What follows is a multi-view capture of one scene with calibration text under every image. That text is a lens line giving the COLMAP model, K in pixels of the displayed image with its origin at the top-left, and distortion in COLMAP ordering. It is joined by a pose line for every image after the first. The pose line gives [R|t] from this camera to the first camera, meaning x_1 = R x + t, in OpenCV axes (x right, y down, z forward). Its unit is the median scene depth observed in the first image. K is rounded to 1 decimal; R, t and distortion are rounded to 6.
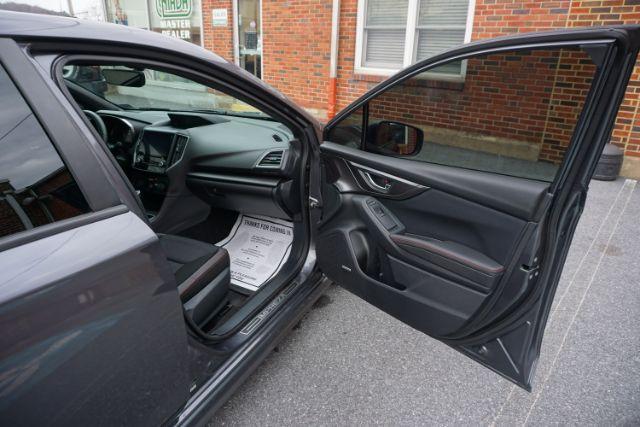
lens RADIAL K [[425.7, 0, 319.0], [0, 425.7, 216.4], [0, 0, 1]] dist [-0.051737, 0.026306]
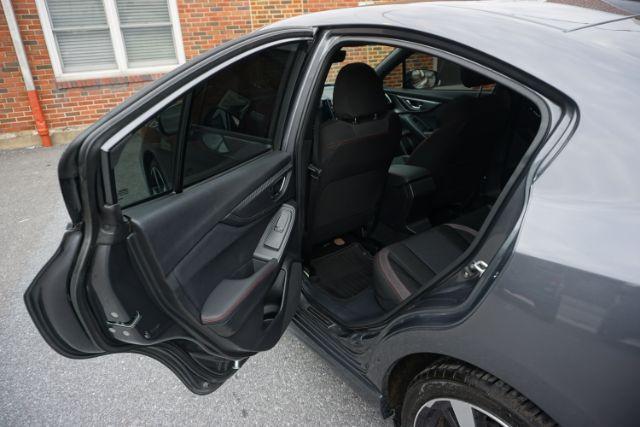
lens RADIAL K [[425.7, 0, 325.8], [0, 425.7, 212.7], [0, 0, 1]] dist [-0.051737, 0.026306]
pose [[0.476800, -0.381188, 0.792059, -0.512595], [0.385368, 0.900516, 0.201402, -0.051295], [-0.790034, 0.209206, 0.576264, 0.107488]]
